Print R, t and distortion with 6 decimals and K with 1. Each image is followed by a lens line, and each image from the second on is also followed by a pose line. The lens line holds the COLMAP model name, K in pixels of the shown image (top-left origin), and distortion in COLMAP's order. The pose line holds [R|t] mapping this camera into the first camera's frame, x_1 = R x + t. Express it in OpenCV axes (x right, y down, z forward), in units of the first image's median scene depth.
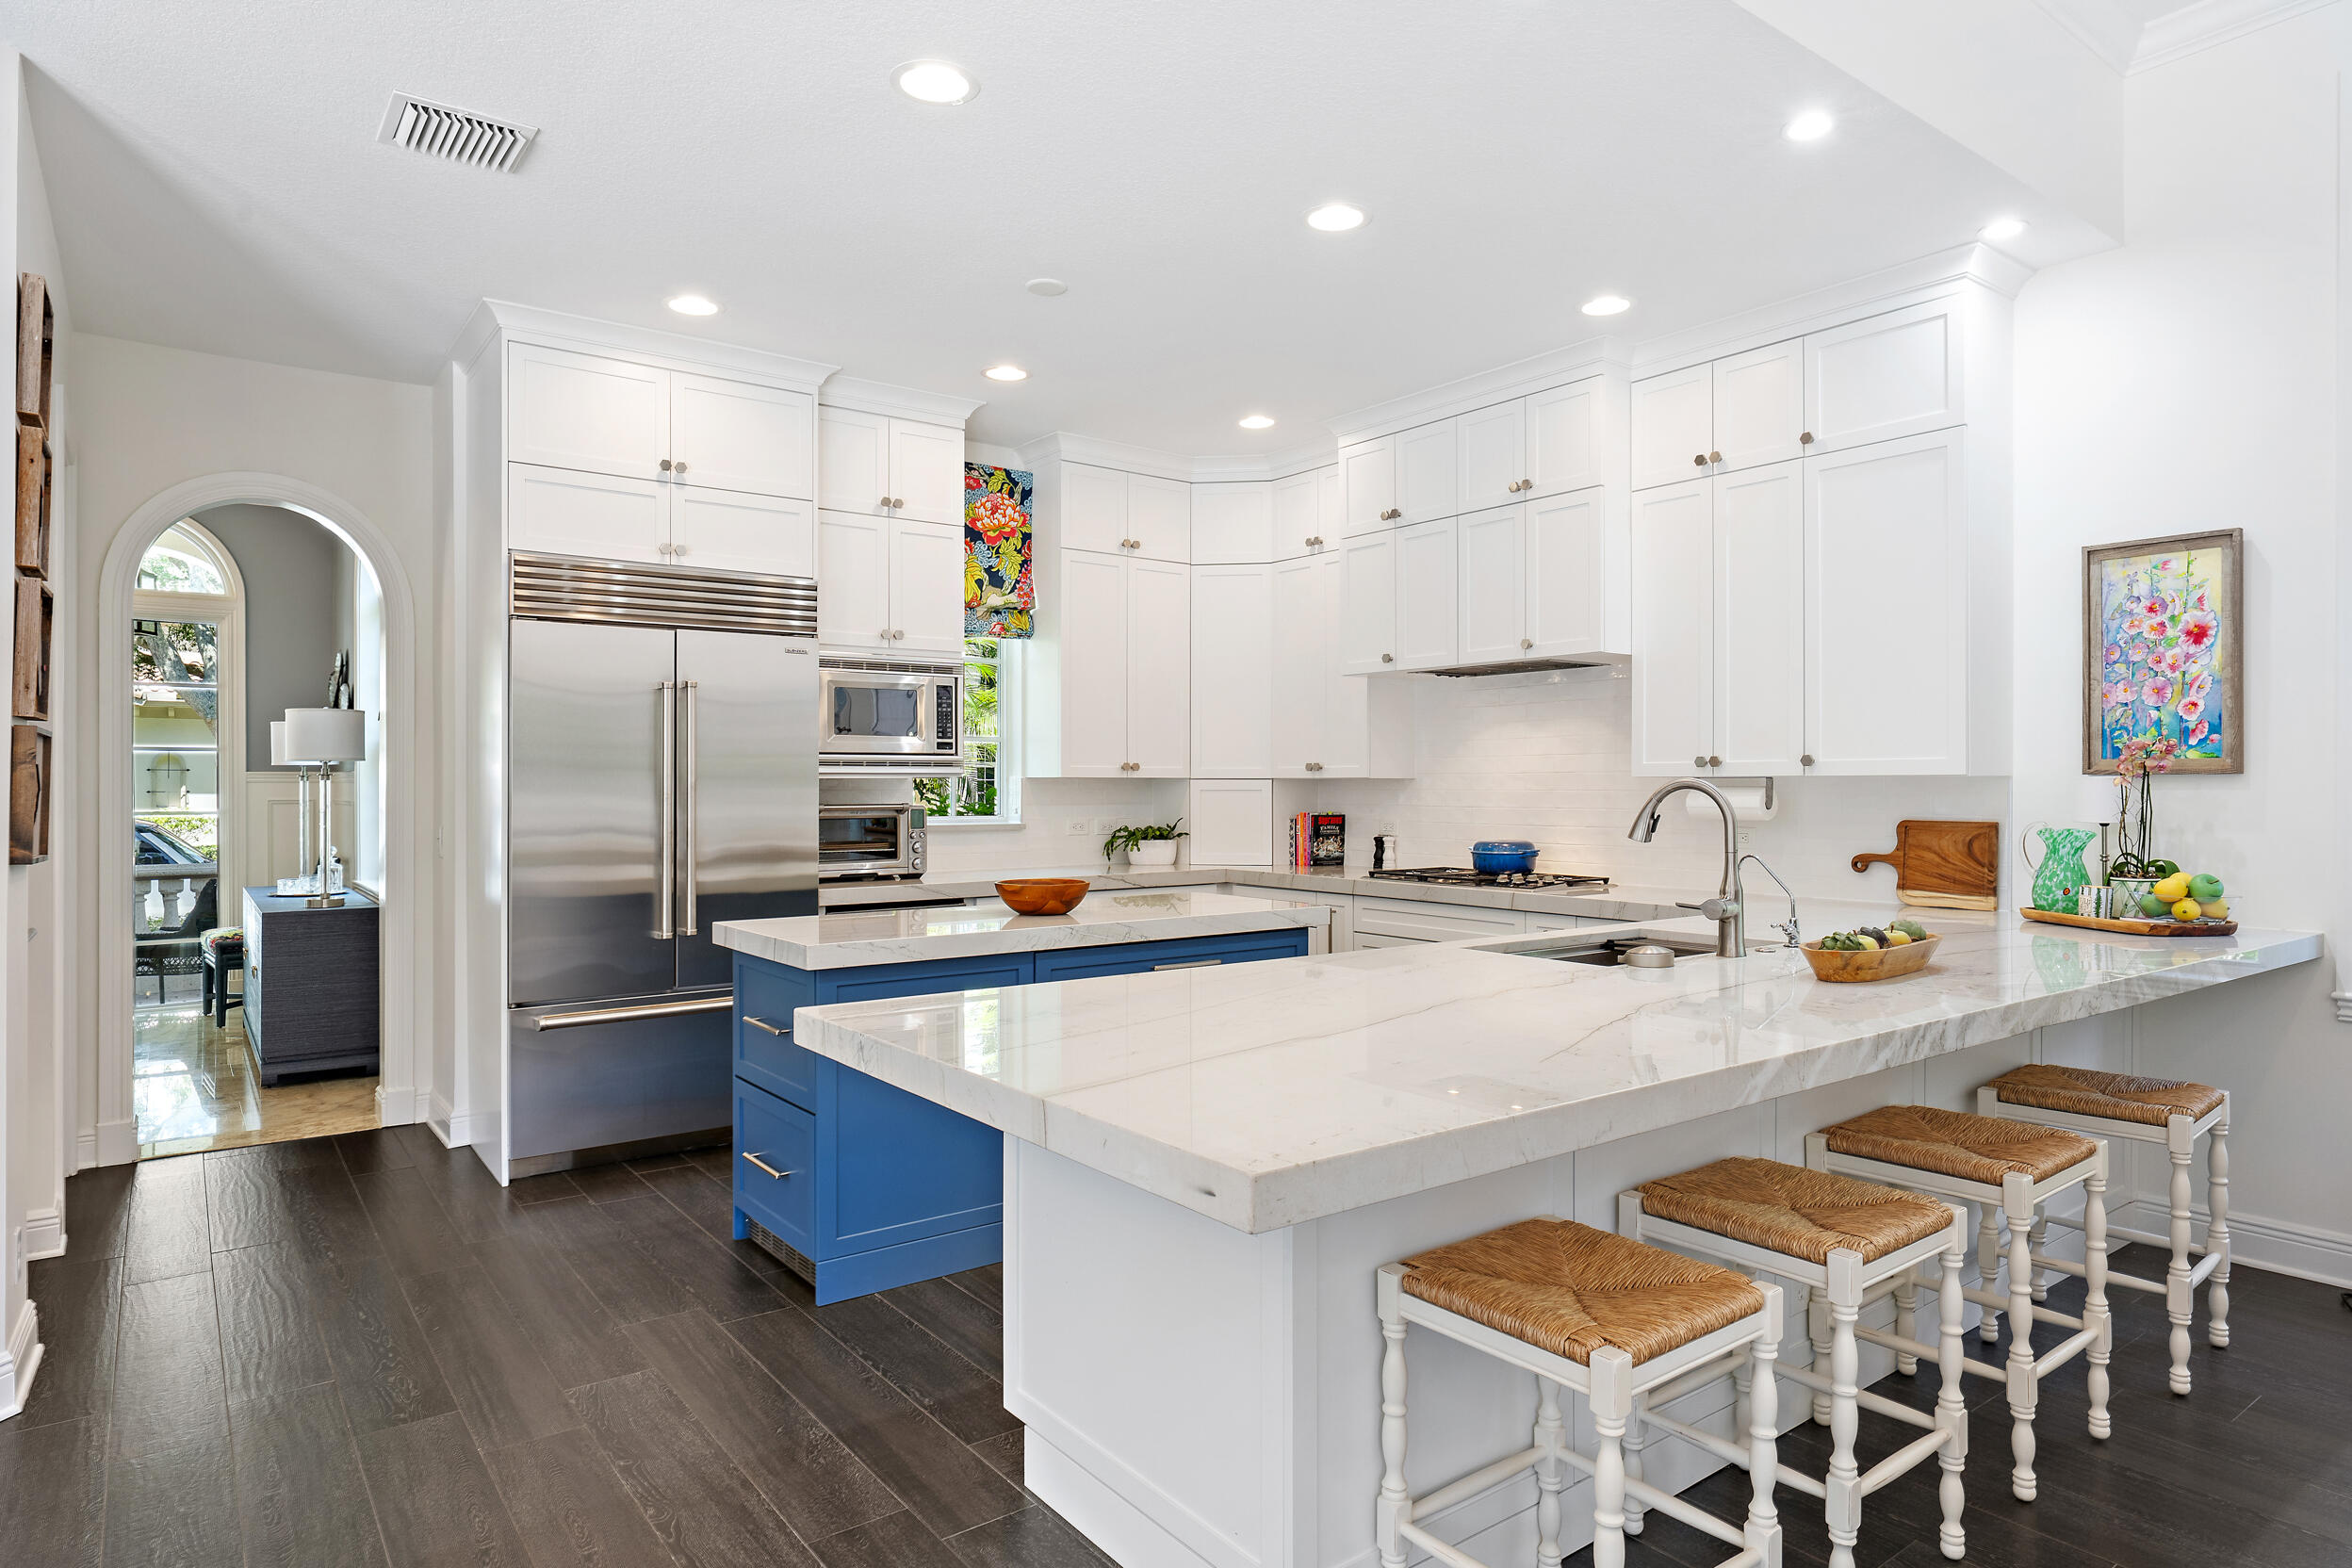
lens RADIAL K [[1346.8, 0, 1176.9], [0, 1346.8, 784.9], [0, 0, 1]] dist [0.000147, 0.000509]
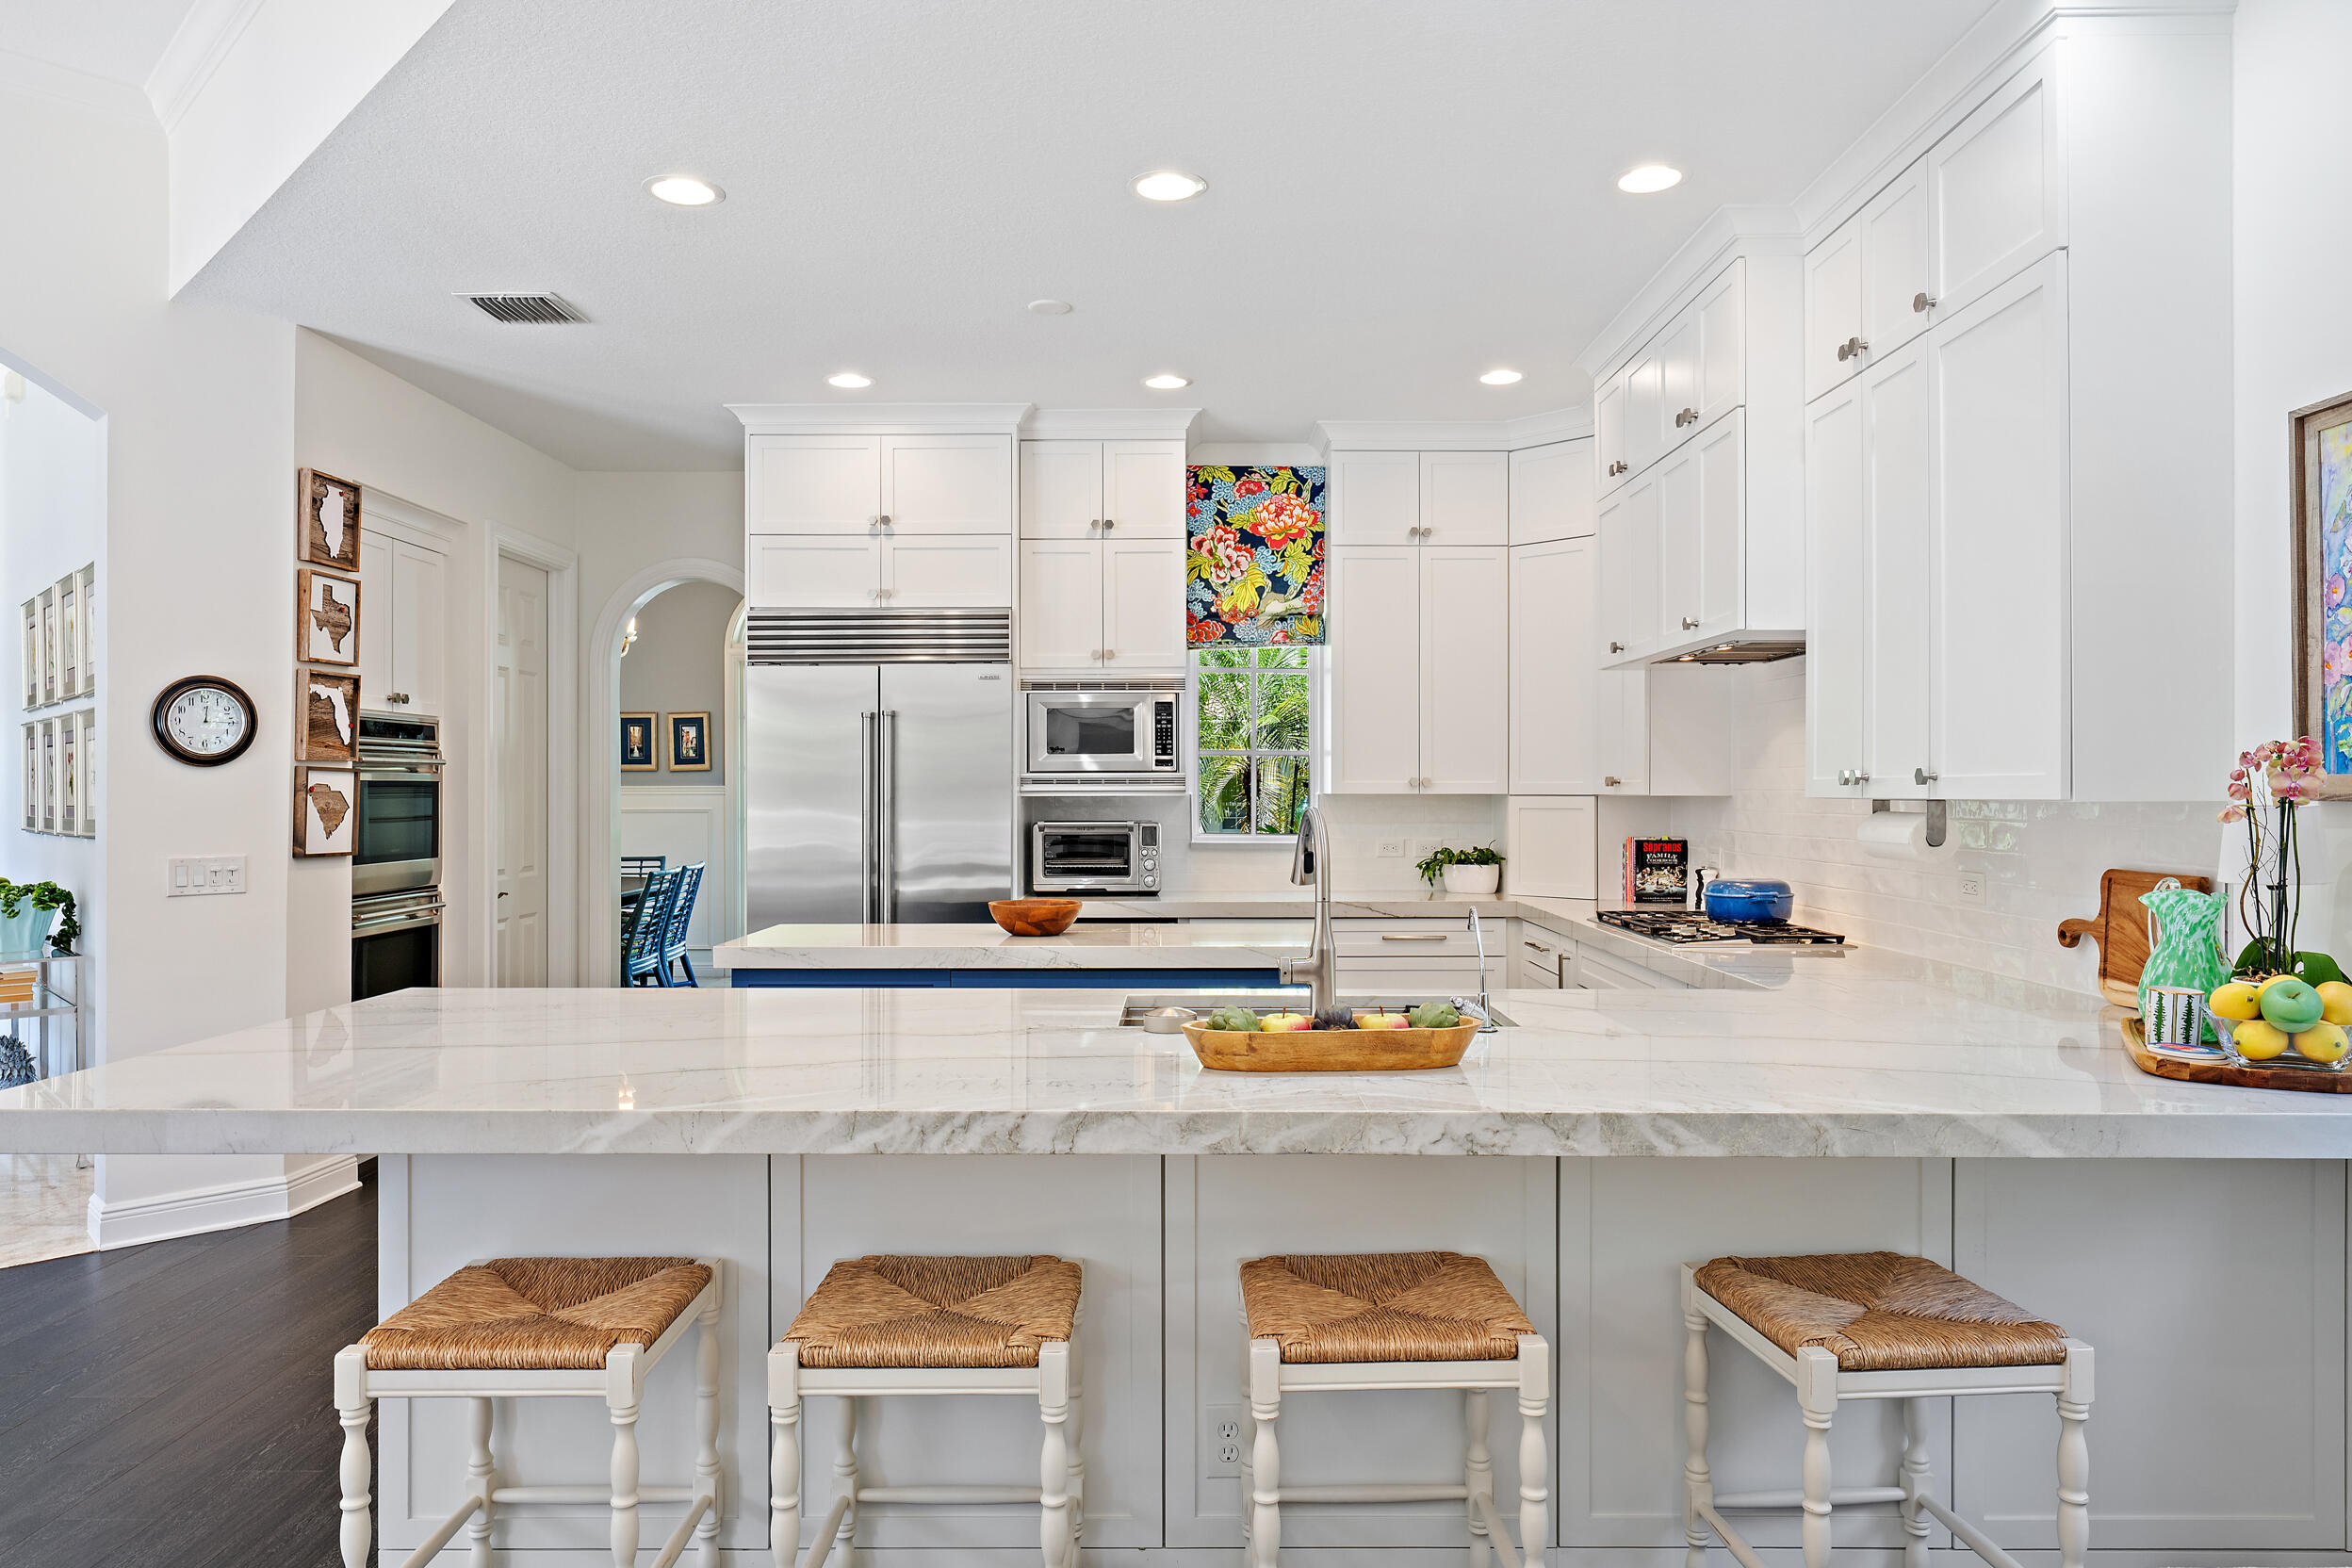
lens RADIAL K [[1481.7, 0, 1176.6], [0, 1481.7, 782.7], [0, 0, 1]] dist [0.002621, -0.000105]
pose [[0.795509, -0.002993, -0.605934, 0.486162], [-0.000150, 0.999987, -0.005135, -0.008718], [0.605941, 0.004176, 0.795498, 0.139510]]
